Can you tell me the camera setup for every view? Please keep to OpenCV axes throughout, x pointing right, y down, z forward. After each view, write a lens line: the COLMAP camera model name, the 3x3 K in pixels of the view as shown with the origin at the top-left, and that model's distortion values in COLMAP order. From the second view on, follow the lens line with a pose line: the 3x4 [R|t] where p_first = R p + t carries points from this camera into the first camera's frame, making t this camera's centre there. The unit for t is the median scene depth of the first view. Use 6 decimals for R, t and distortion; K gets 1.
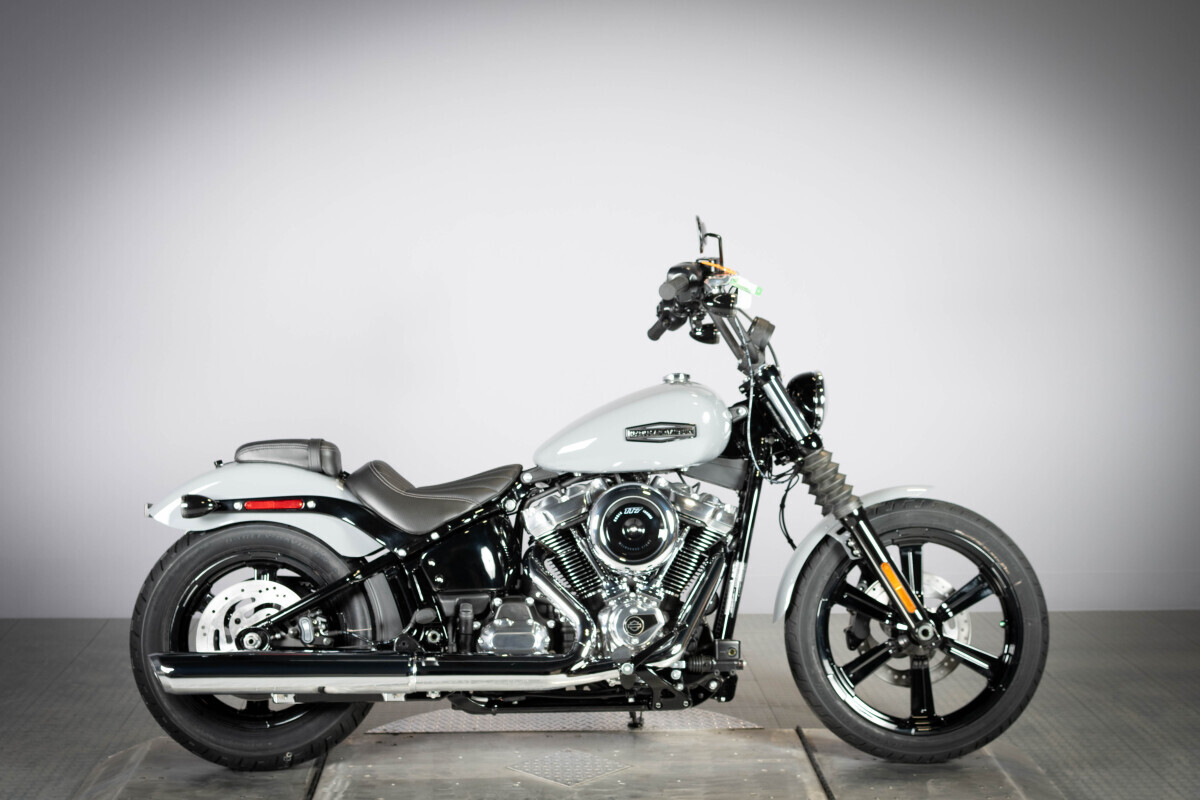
lens RADIAL K [[1930.8, 0, 581.5], [0, 1930.8, 349.5], [0, 0, 1]] dist [-0.009785, 0.000000]
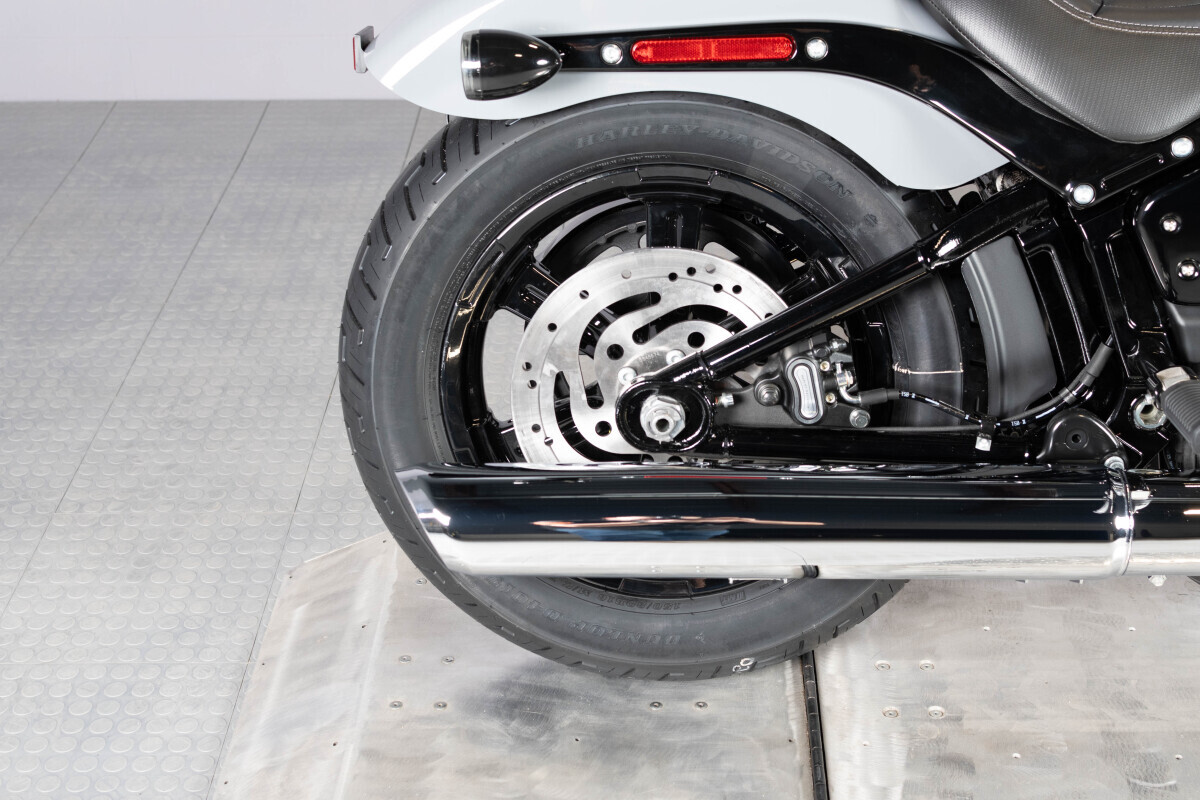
lens RADIAL K [[1930.8, 0, 581.4], [0, 1930.8, 450.9], [0, 0, 1]] dist [-0.009785, 0.000000]
pose [[0.996947, 0.011525, -0.077228, -0.155551], [0.021351, 0.911120, 0.411588, 0.000409], [0.075108, -0.411980, 0.908092, 0.644908]]
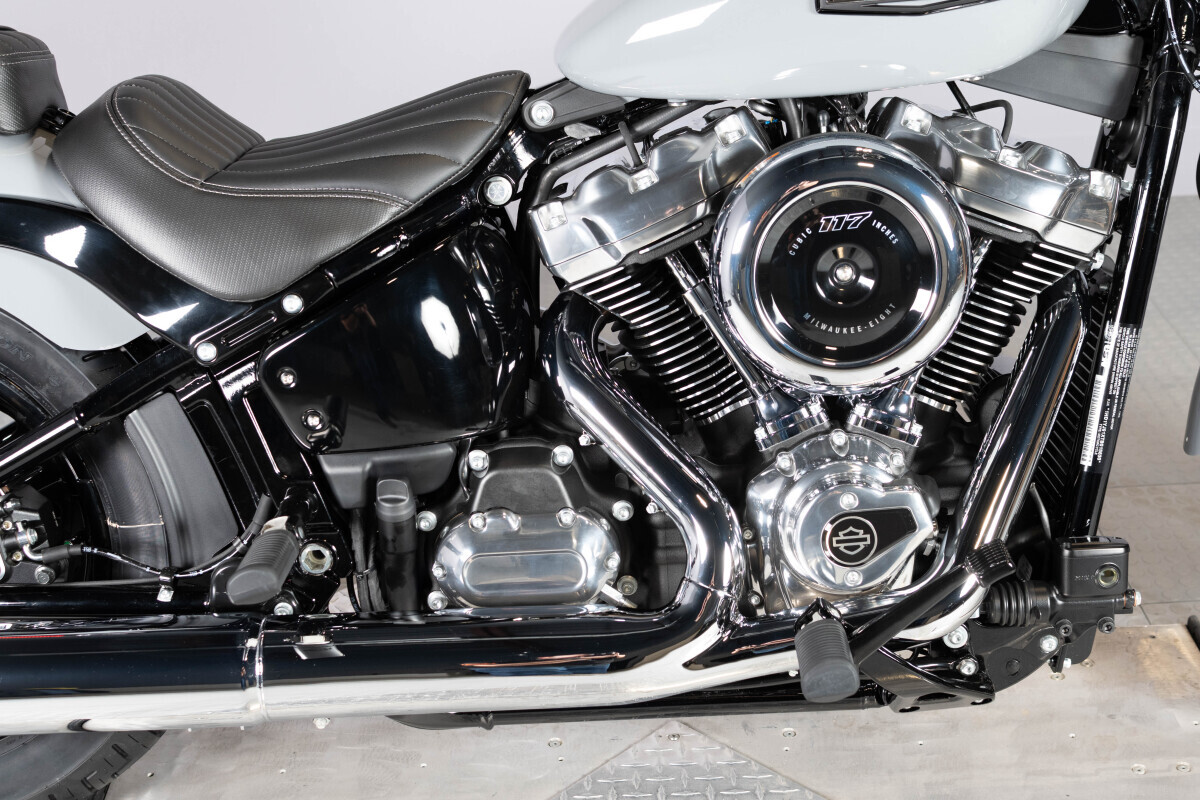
lens RADIAL K [[1930.8, 0, 597.2], [0, 1930.8, 412.0], [0, 0, 1]] dist [-0.009785, 0.000000]
pose [[0.998706, -0.034687, -0.037200, -0.005897], [0.045237, 0.940092, 0.337906, -0.004327], [0.023250, -0.339152, 0.940444, 0.646464]]
